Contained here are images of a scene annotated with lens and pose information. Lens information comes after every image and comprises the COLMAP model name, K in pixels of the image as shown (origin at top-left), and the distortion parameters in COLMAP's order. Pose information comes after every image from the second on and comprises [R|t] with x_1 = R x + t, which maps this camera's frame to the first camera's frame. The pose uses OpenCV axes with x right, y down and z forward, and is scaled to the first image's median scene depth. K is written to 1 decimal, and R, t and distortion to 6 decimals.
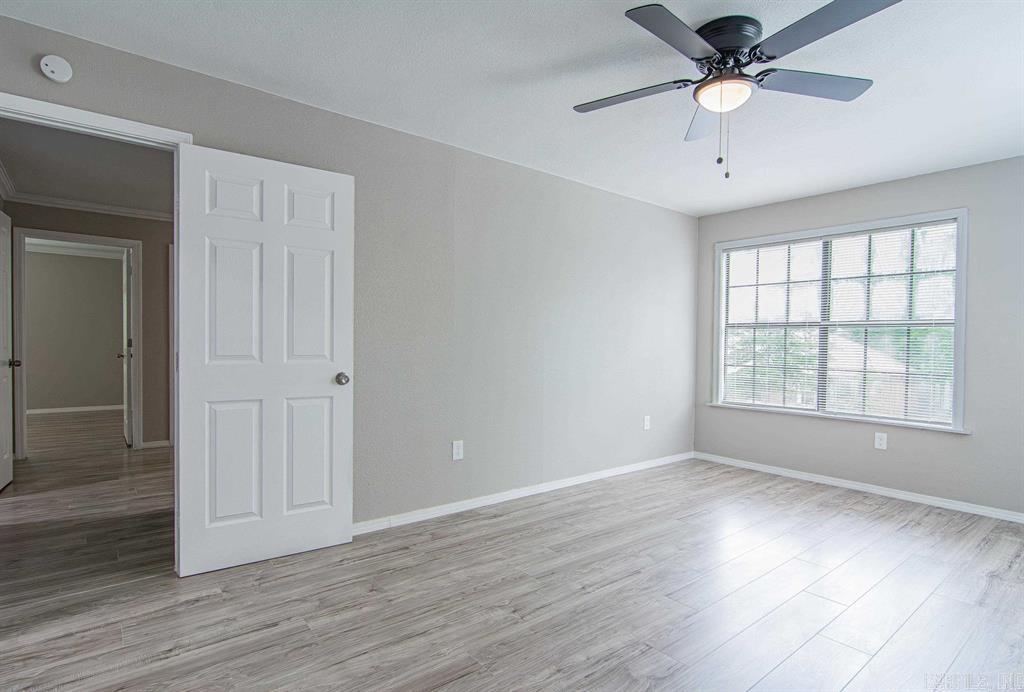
lens RADIAL K [[529.6, 0, 529.1], [0, 529.6, 349.2], [0, 0, 1]] dist [0.000379, -0.000068]
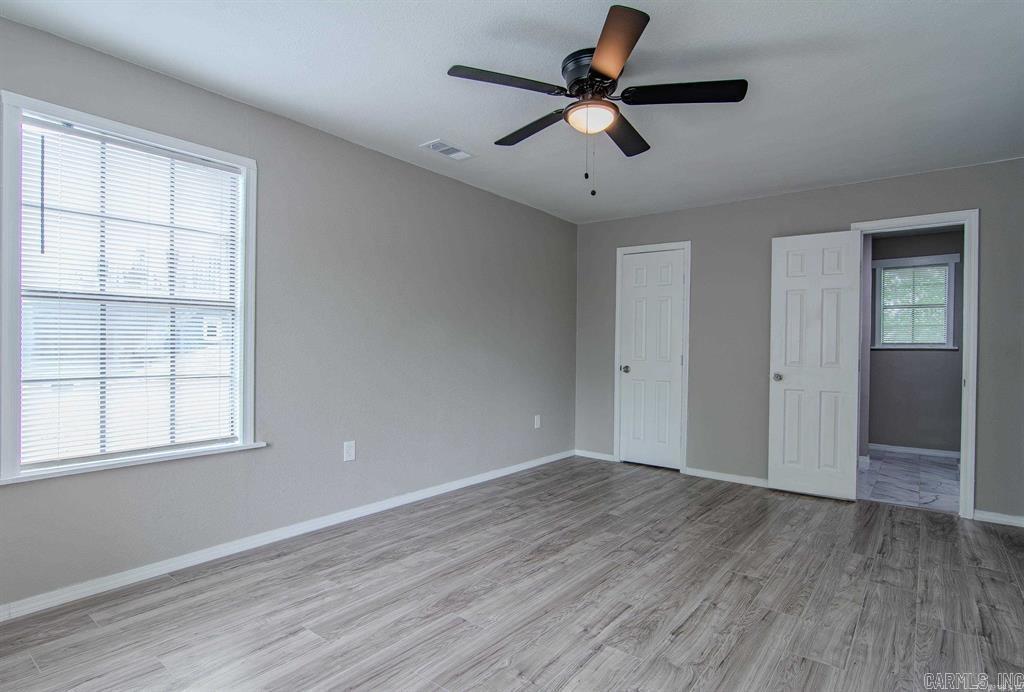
lens RADIAL K [[526.8, 0, 518.1], [0, 526.8, 359.9], [0, 0, 1]] dist [-0.000260, -0.000331]
pose [[-0.979108, -0.022922, -0.202044, 0.460340], [-0.029289, 0.999162, 0.028578, -0.005550], [0.201220, 0.033898, -0.978959, 1.301876]]
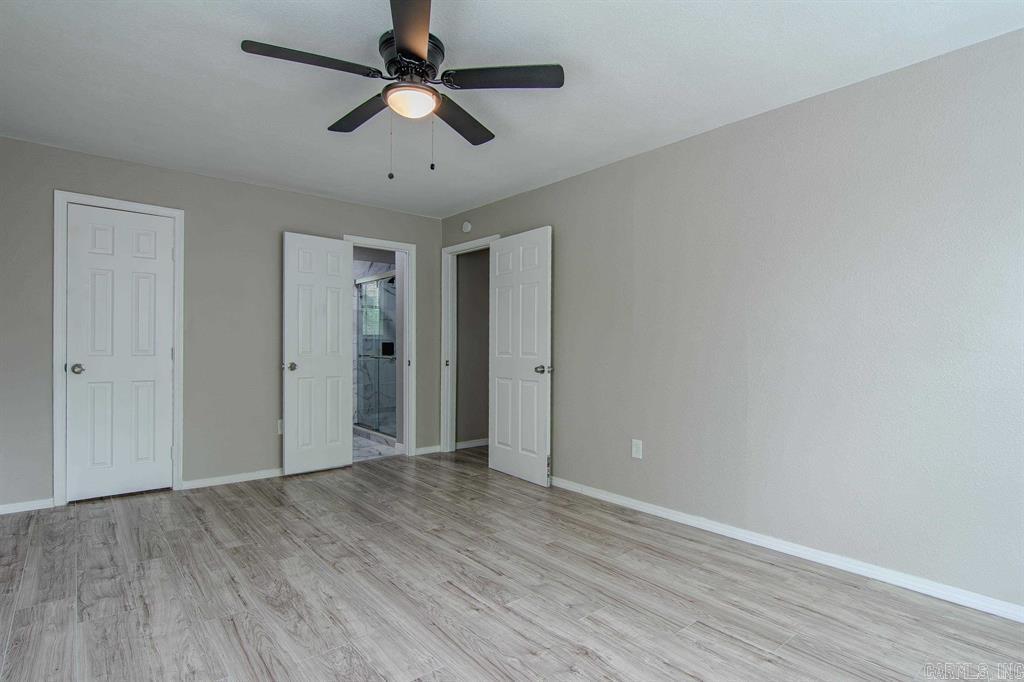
lens RADIAL K [[531.5, 0, 516.9], [0, 531.5, 346.0], [0, 0, 1]] dist [-0.000082, 0.000250]
pose [[-0.001396, -0.011936, -0.999928, 0.901698], [-0.015868, 0.999803, -0.011912, 0.008667], [0.999873, 0.015850, -0.001586, 0.777297]]
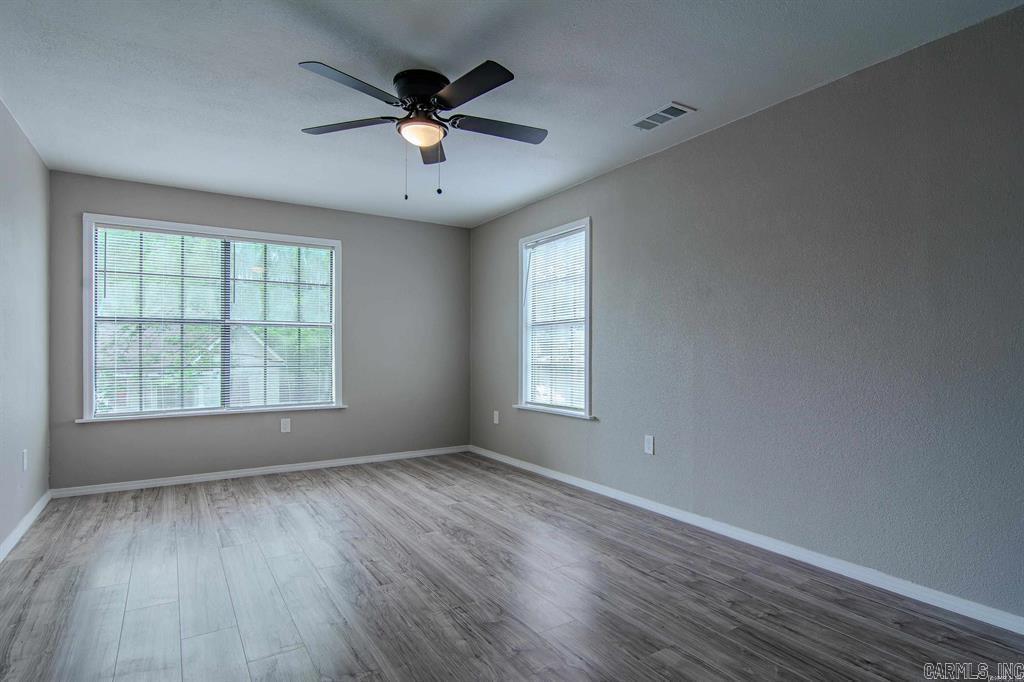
lens RADIAL K [[535.1, 0, 514.3], [0, 535.1, 346.4], [0, 0, 1]] dist [-0.002736, -0.000233]
pose [[0.131264, -0.010864, 0.991288, -0.508227], [0.012258, 0.999881, 0.009335, -0.005212], [-0.991272, 0.010925, 0.131381, 0.412289]]
